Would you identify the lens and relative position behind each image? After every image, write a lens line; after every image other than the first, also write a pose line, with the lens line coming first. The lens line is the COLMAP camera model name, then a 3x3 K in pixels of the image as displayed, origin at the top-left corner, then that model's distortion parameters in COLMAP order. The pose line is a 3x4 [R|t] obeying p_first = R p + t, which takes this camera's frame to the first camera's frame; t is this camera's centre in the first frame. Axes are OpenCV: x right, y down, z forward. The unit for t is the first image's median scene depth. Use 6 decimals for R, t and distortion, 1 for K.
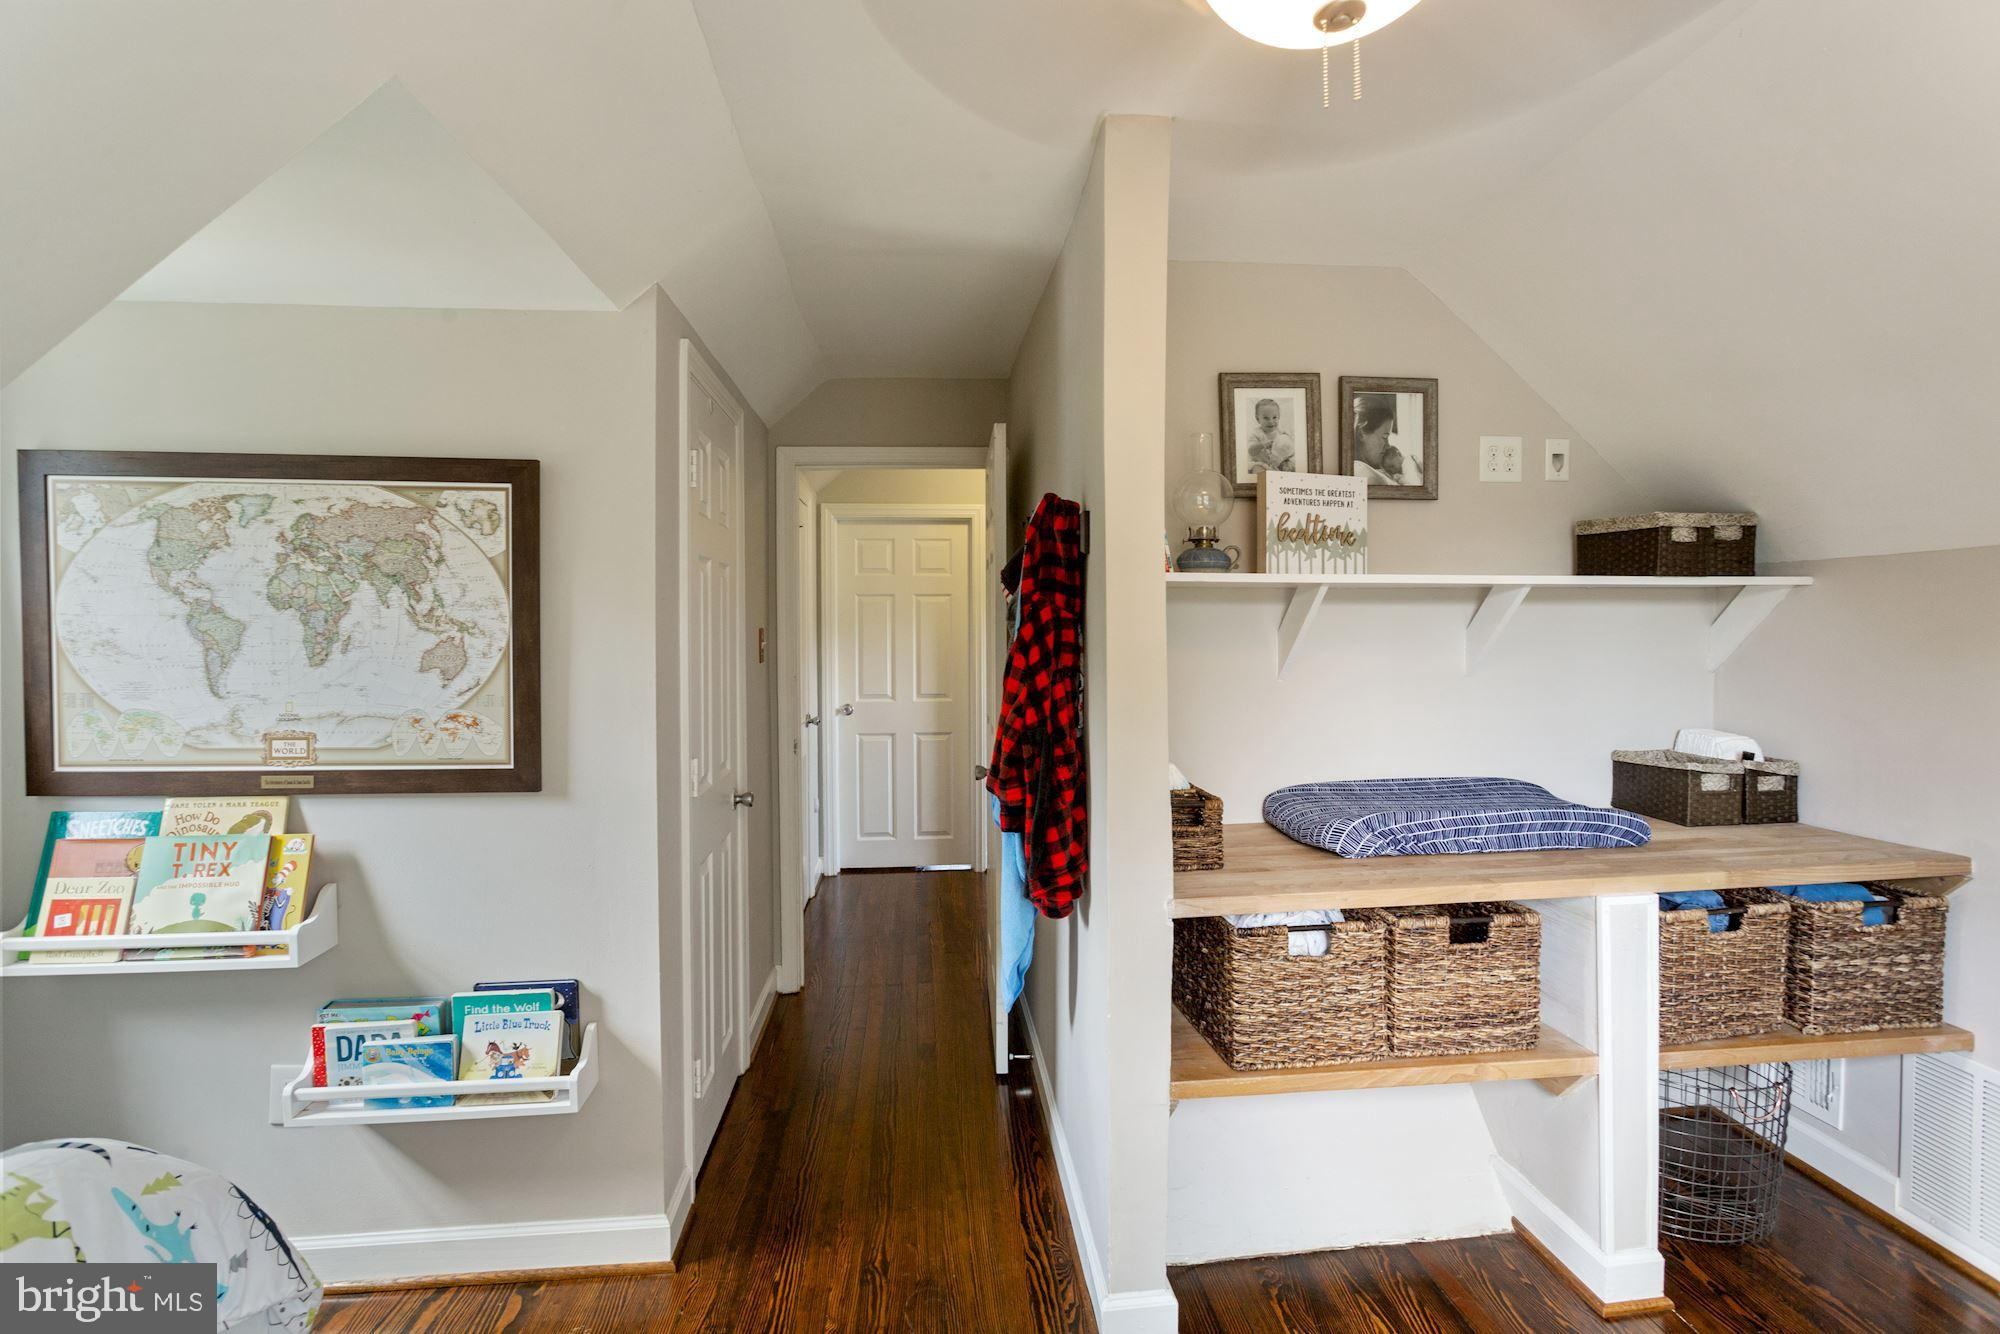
lens RADIAL K [[952.5, 0, 1015.9], [0, 952.5, 640.2], [0, 0, 1]] dist [-0.004672, -0.000079]
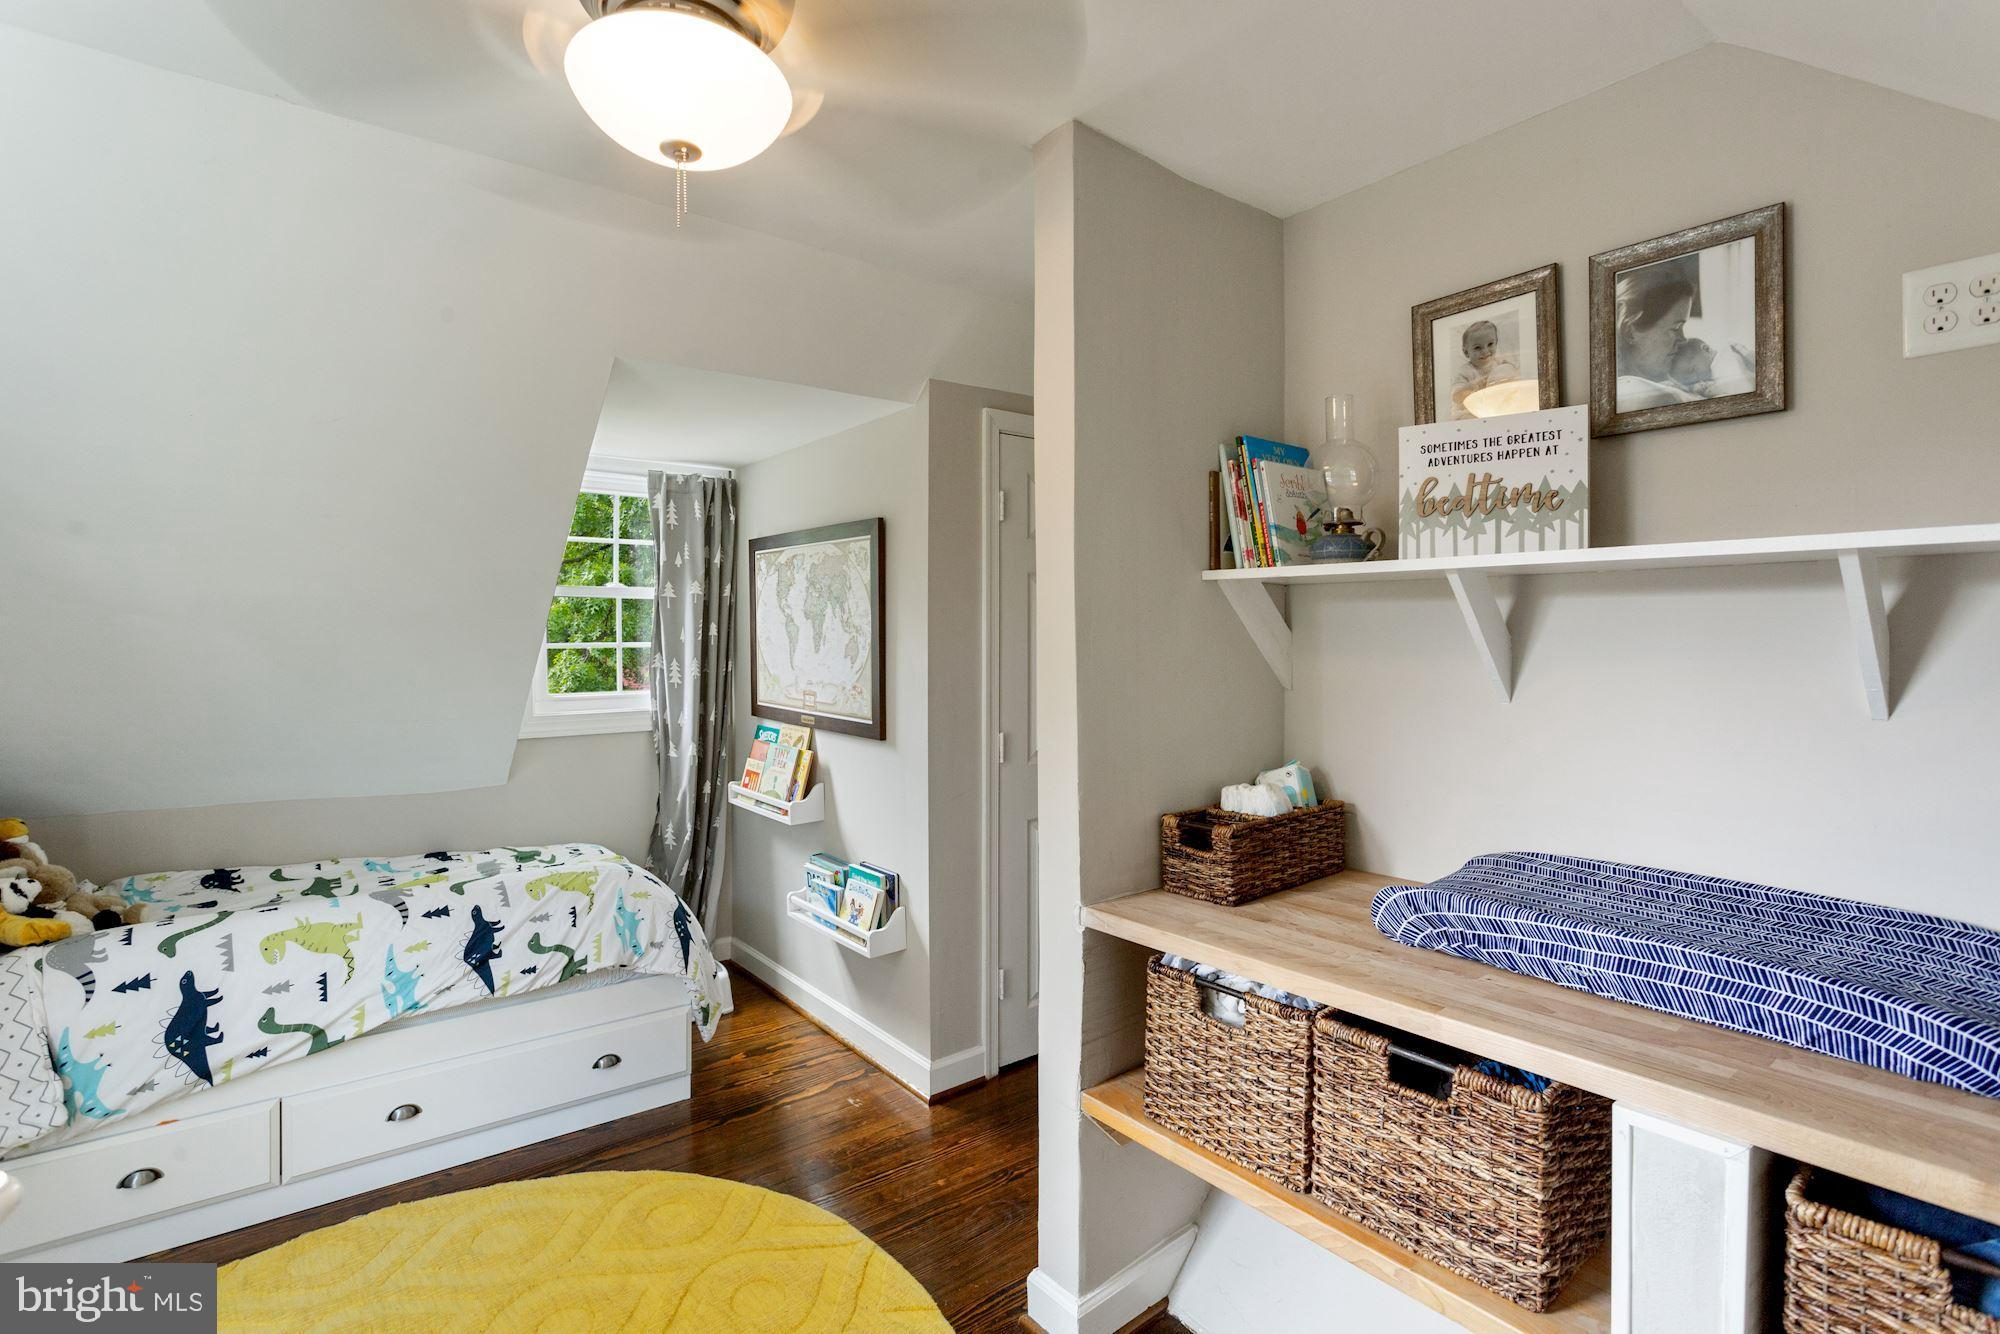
lens RADIAL K [[979.0, 0, 998.7], [0, 979.0, 628.7], [0, 0, 1]] dist [0.001325, 0.000312]
pose [[0.517031, -0.000850, -0.855966, 0.844202], [-0.012359, 0.999888, -0.008459, -0.004424], [0.855877, 0.014952, 0.516963, 0.338838]]
